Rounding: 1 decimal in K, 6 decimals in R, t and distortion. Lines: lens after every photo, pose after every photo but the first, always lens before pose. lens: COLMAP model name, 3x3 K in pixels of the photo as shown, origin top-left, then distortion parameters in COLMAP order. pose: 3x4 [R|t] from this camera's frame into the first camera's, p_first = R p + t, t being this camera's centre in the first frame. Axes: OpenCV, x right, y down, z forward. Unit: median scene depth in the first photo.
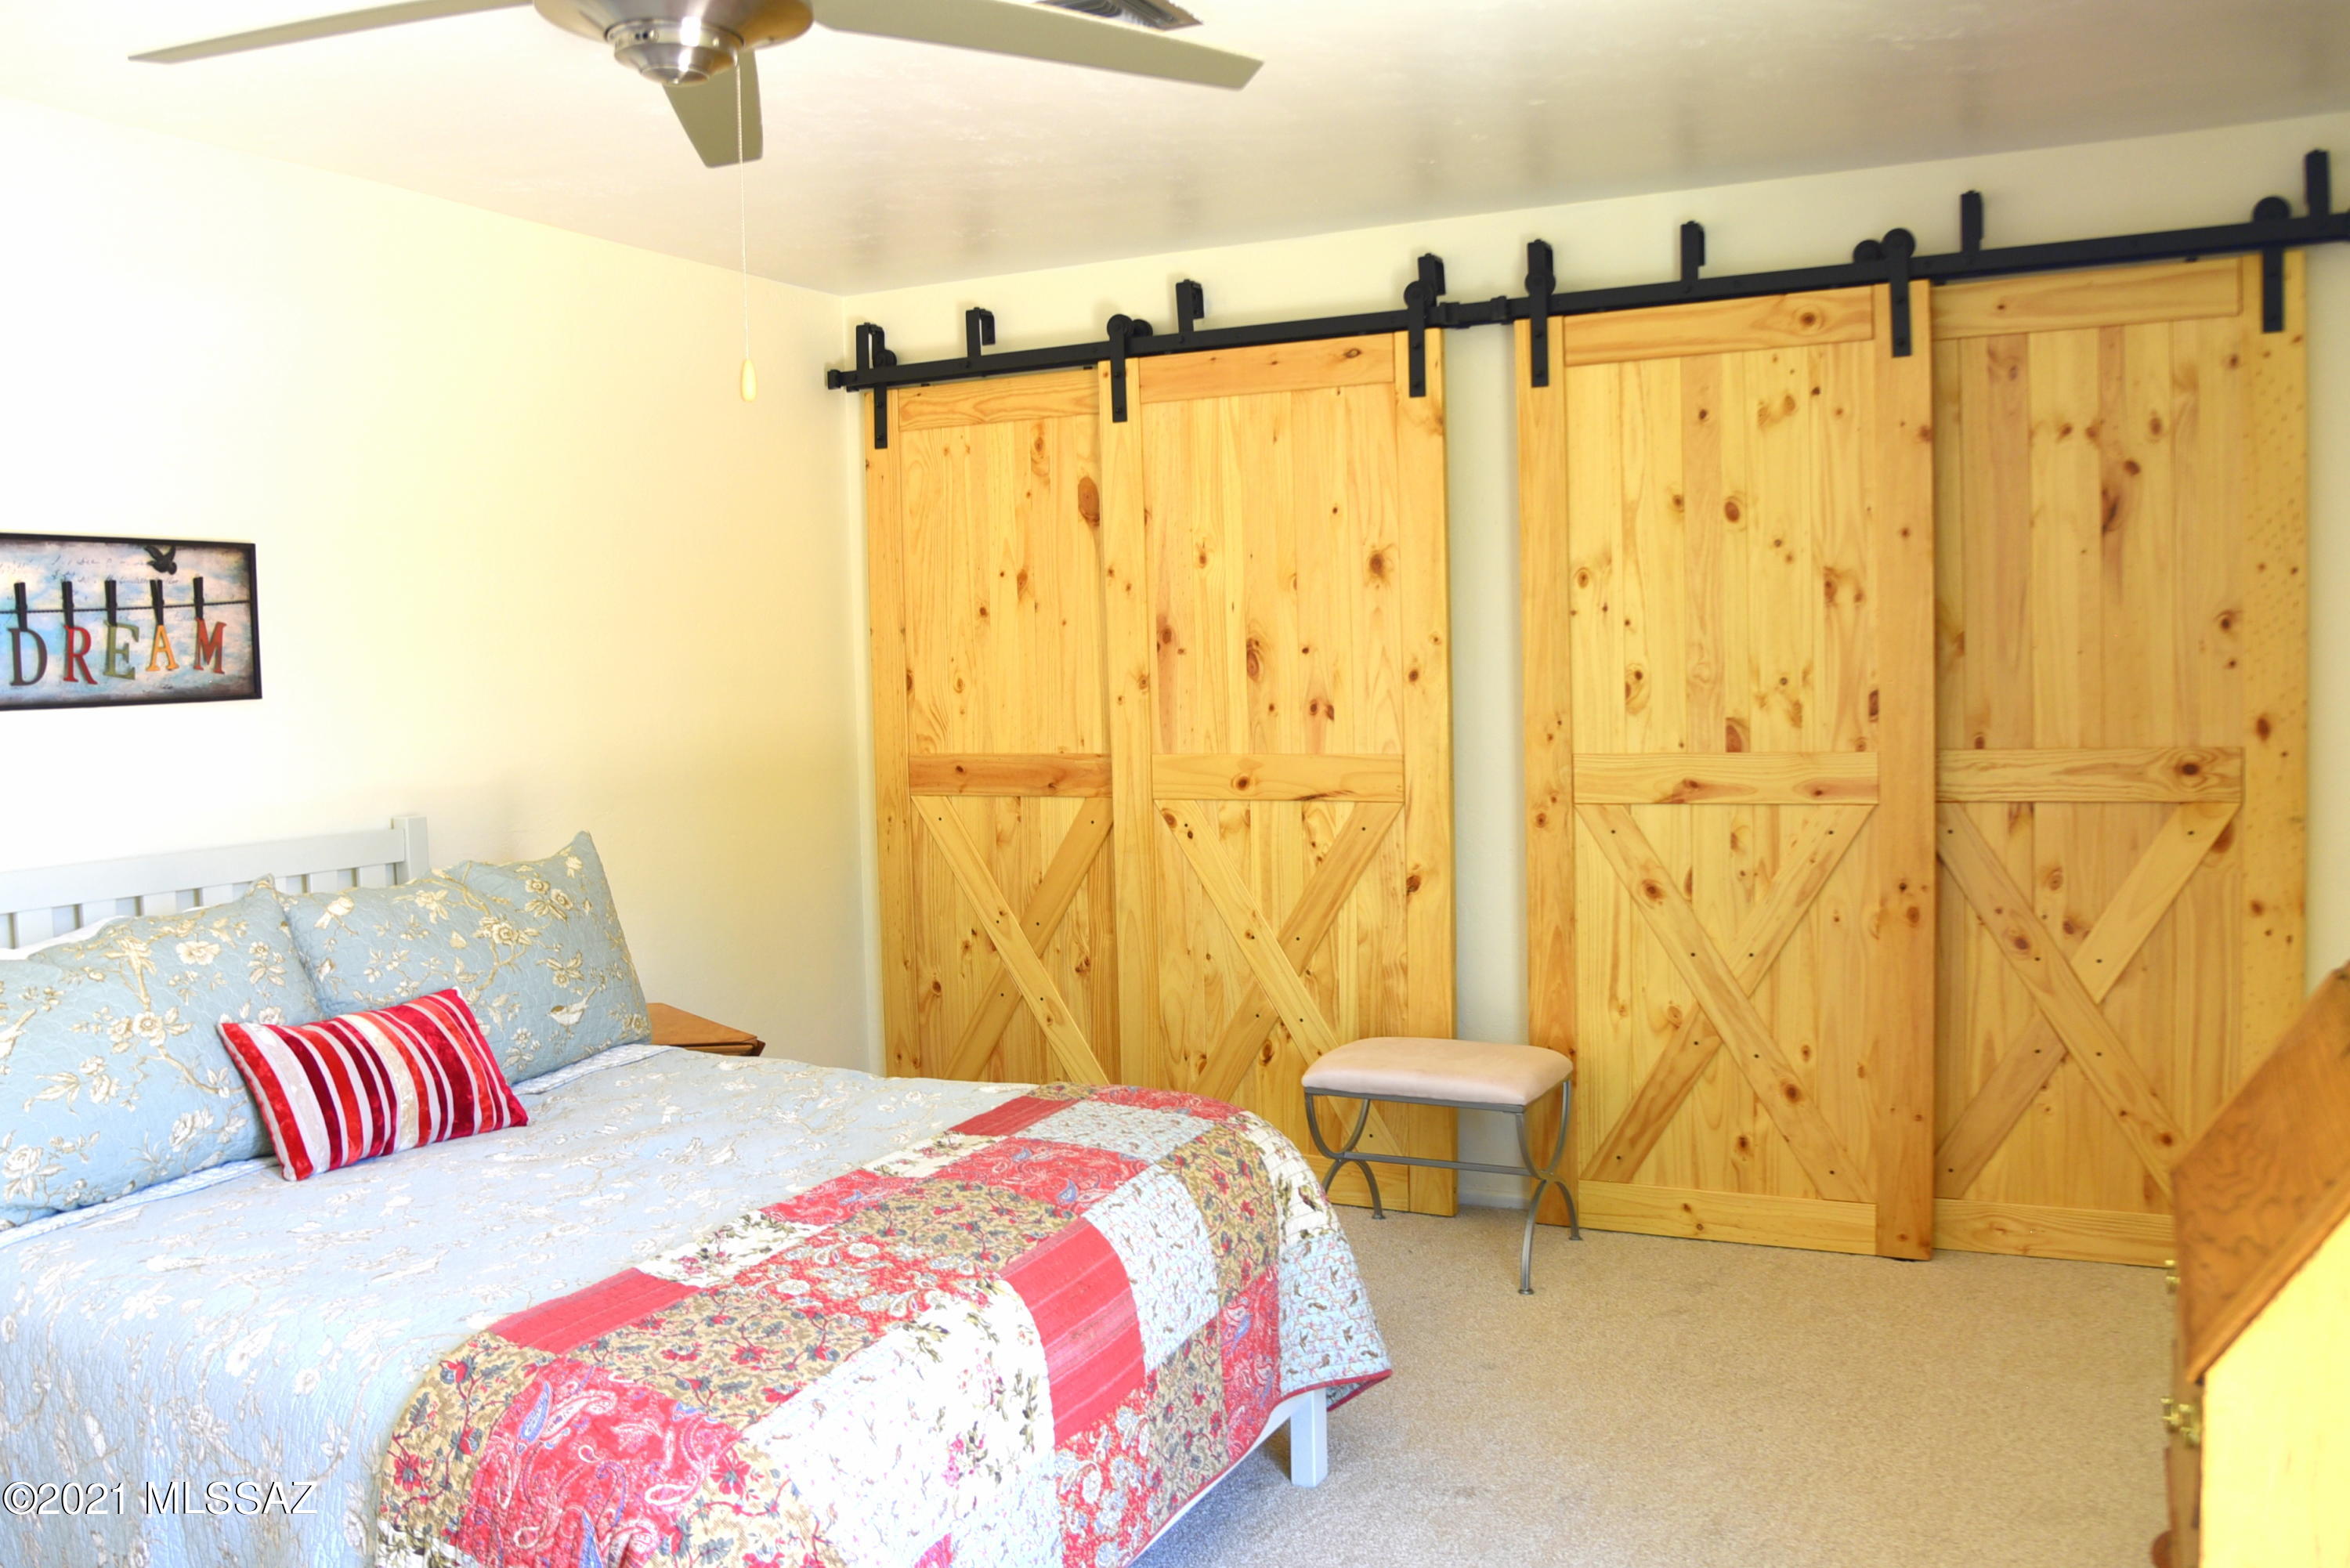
lens RADIAL K [[1966.9, 0, 1168.0], [0, 1966.9, 794.2], [0, 0, 1]] dist [-0.116354, 0.072645]
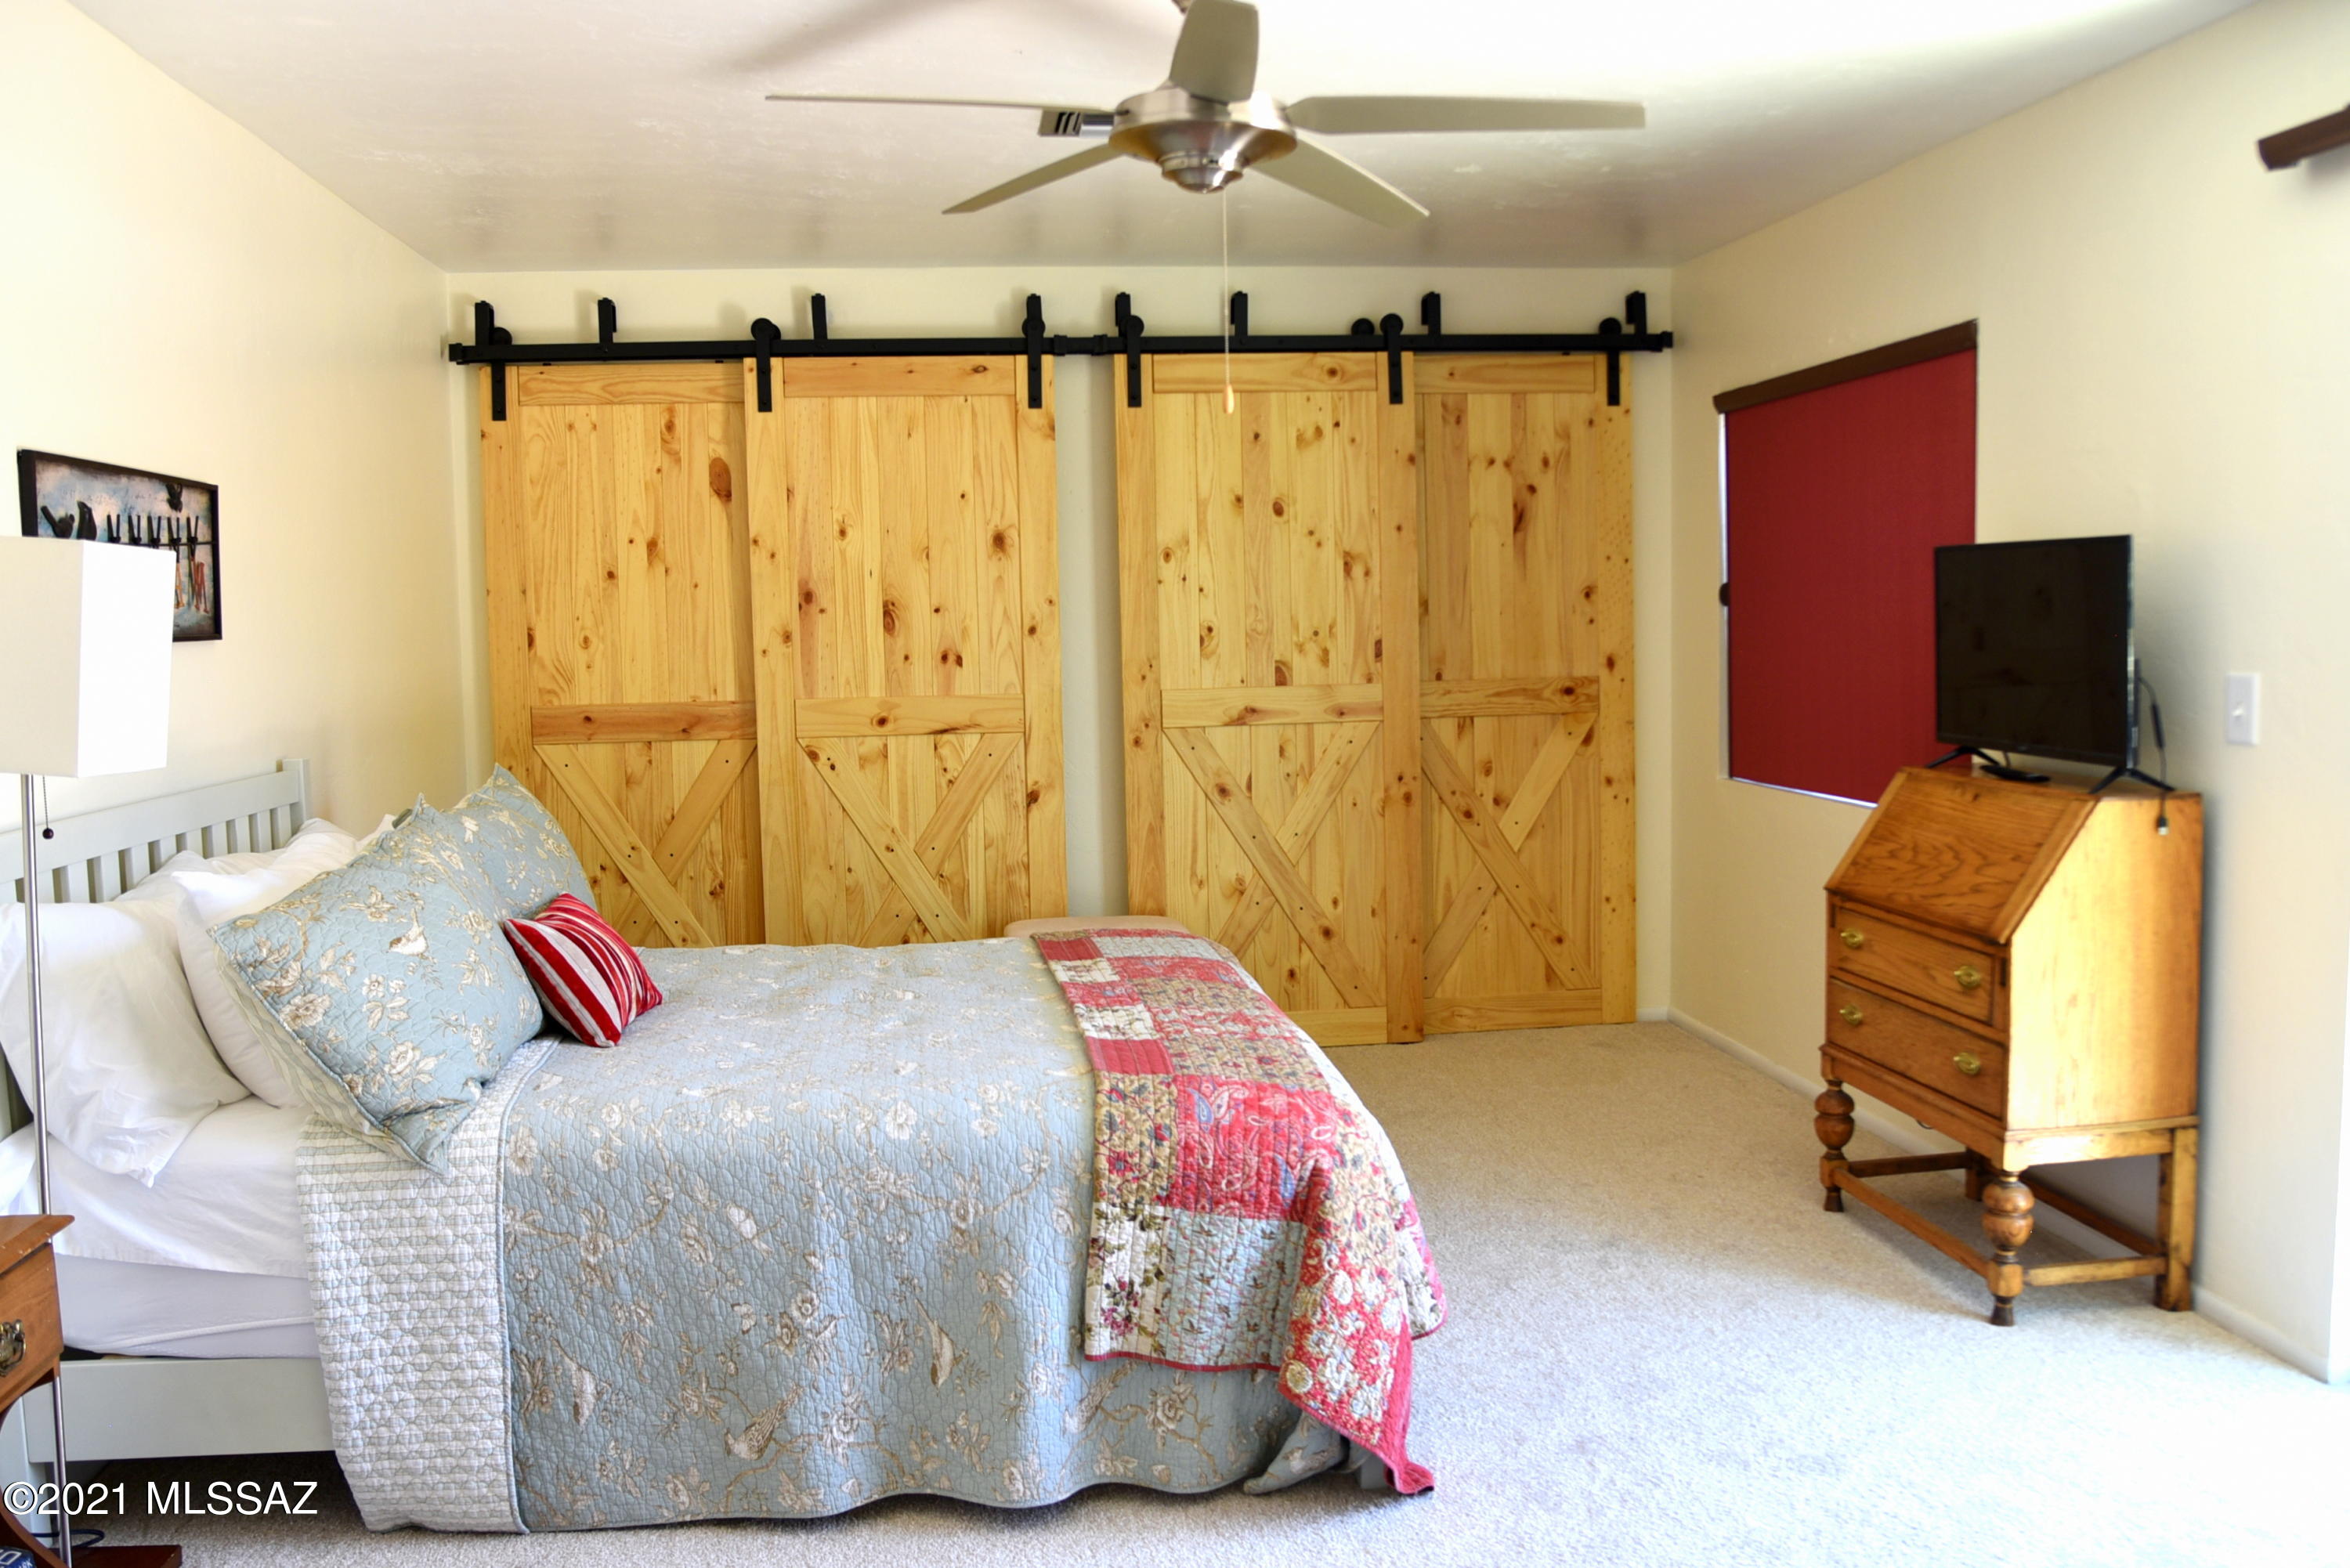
lens RADIAL K [[1966.9, 0, 1168.0], [0, 1966.9, 794.2], [0, 0, 1]] dist [-0.116354, 0.072645]
pose [[0.832074, -0.039312, 0.553269, -0.538402], [0.037188, 0.999195, 0.015069, 0.030498], [-0.553416, 0.008036, 0.832866, -0.099003]]
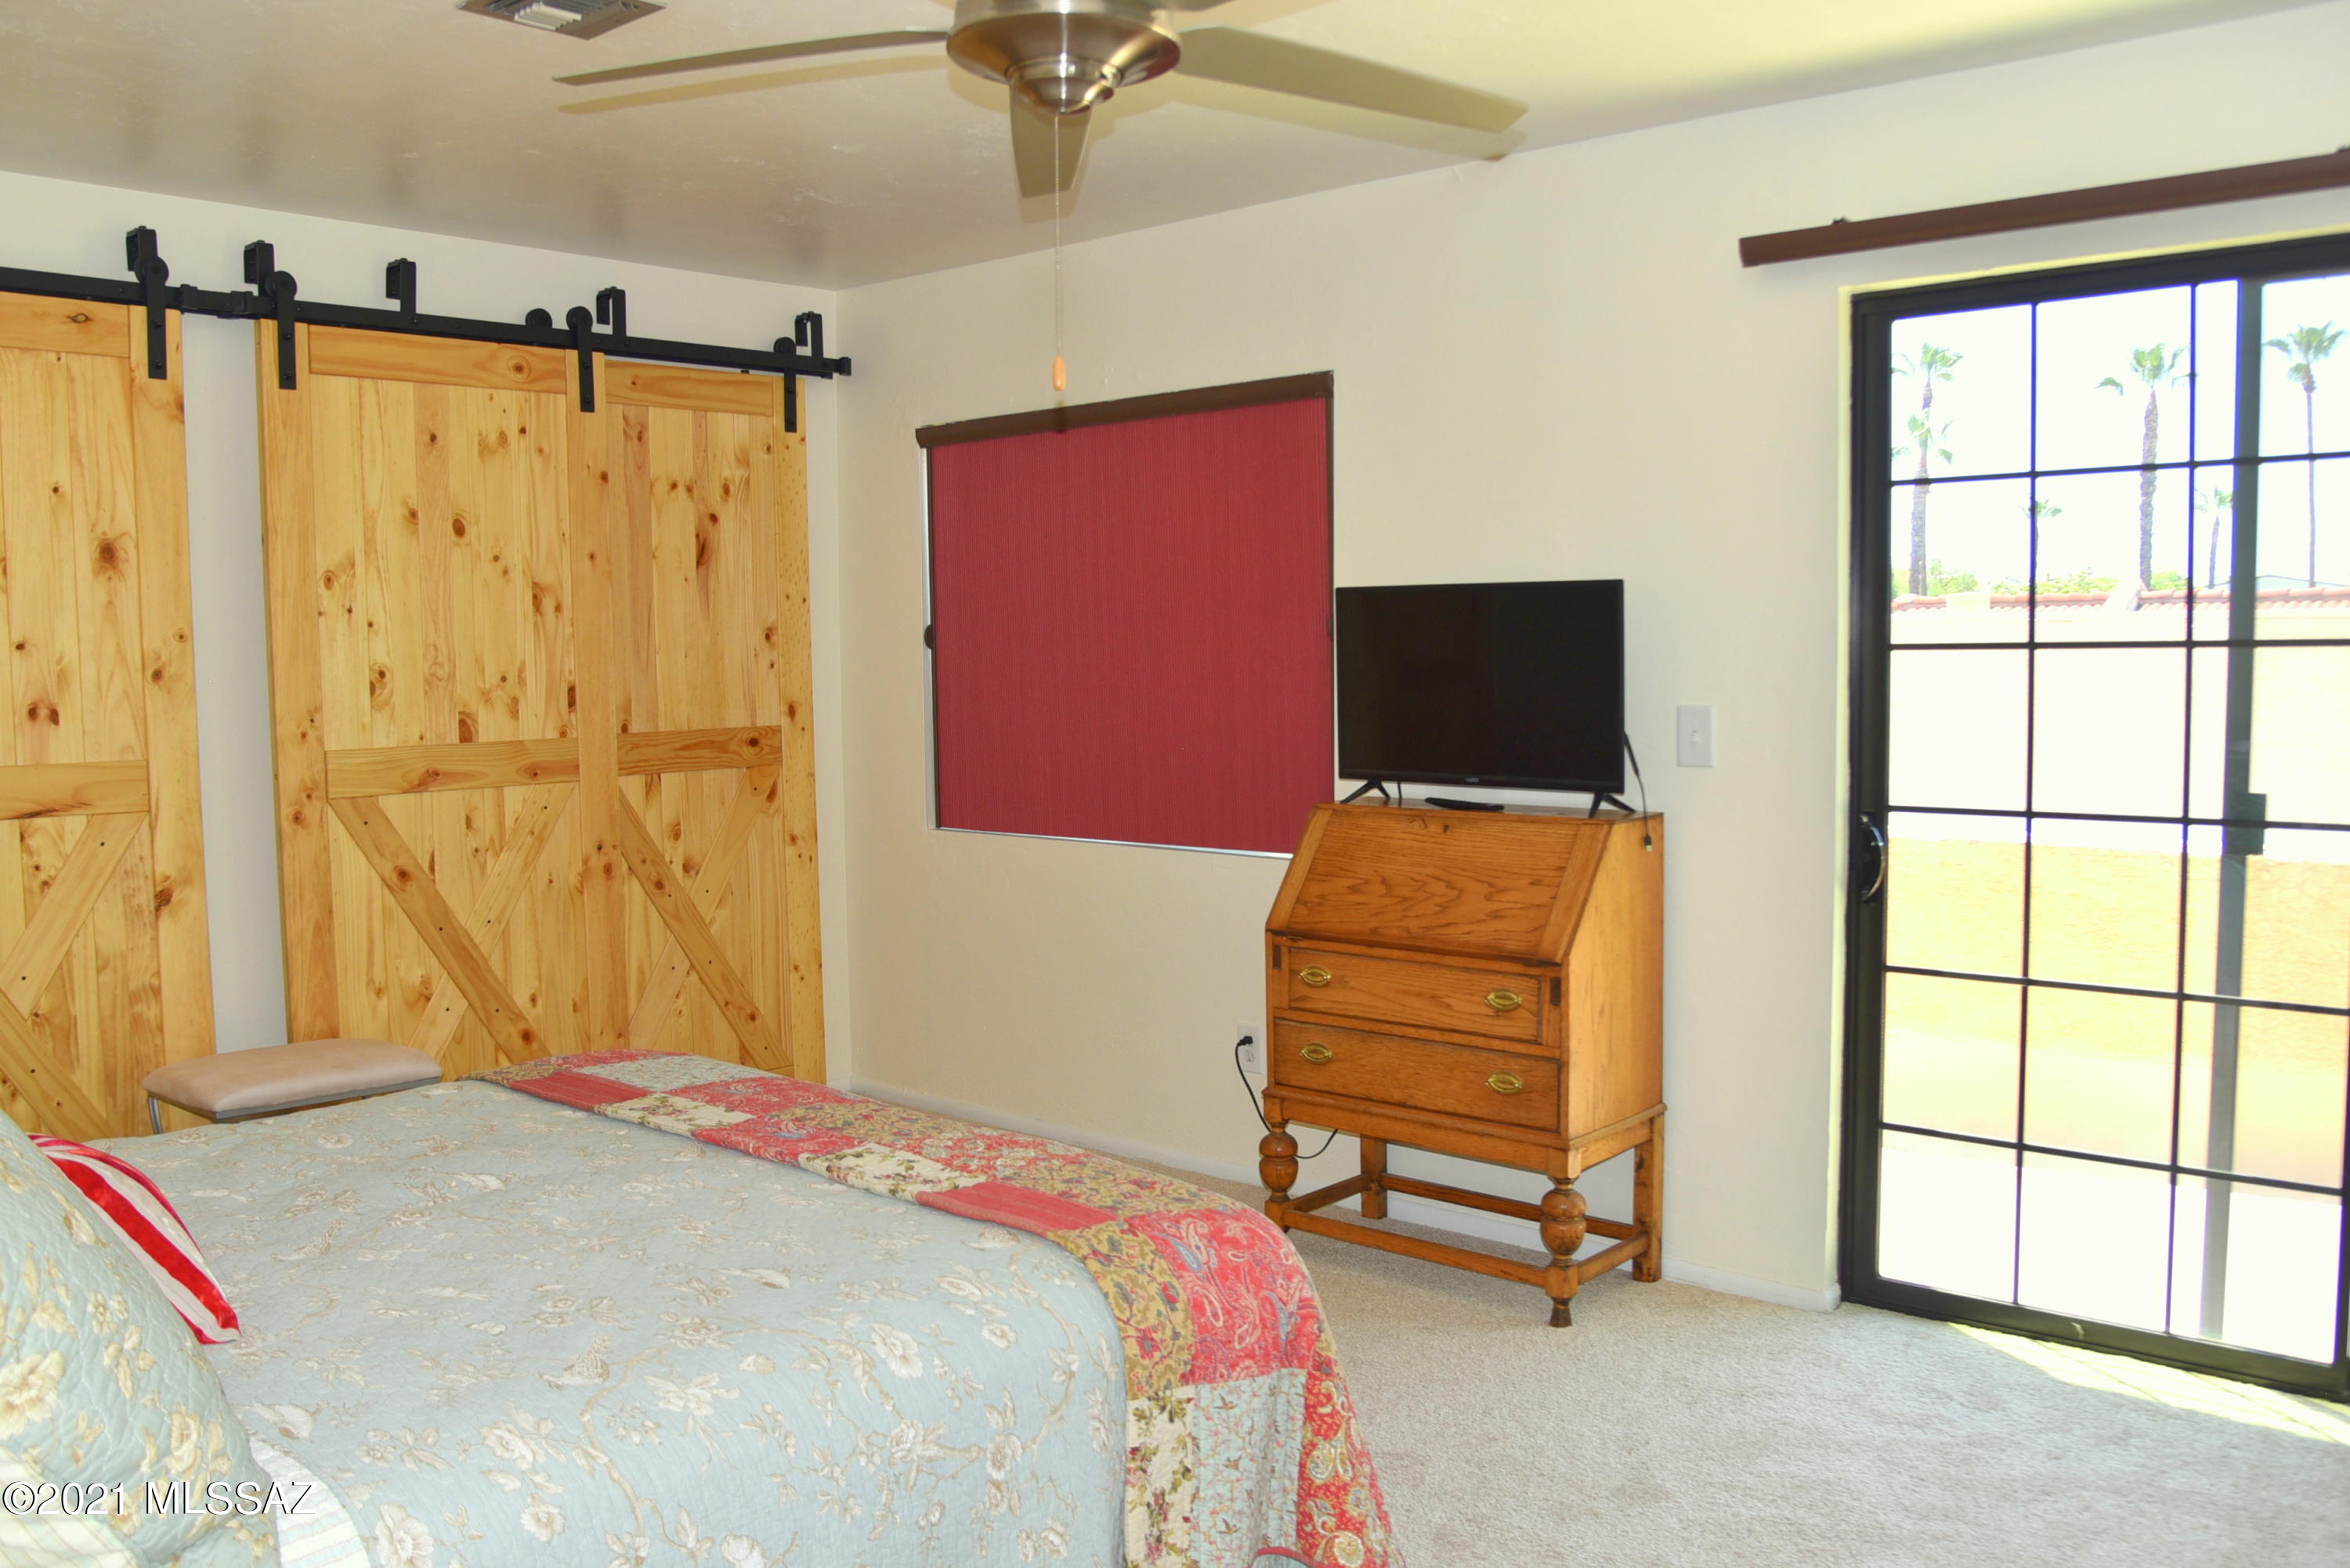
lens RADIAL K [[1954.8, 0, 1174.1], [0, 1954.8, 794.4], [0, 0, 1]] dist [-0.111243, 0.064036]
pose [[0.263055, -0.045146, 0.963724, -0.672230], [0.073003, 0.996972, 0.026777, 0.008128], [-0.962015, 0.063311, 0.265555, 0.317113]]
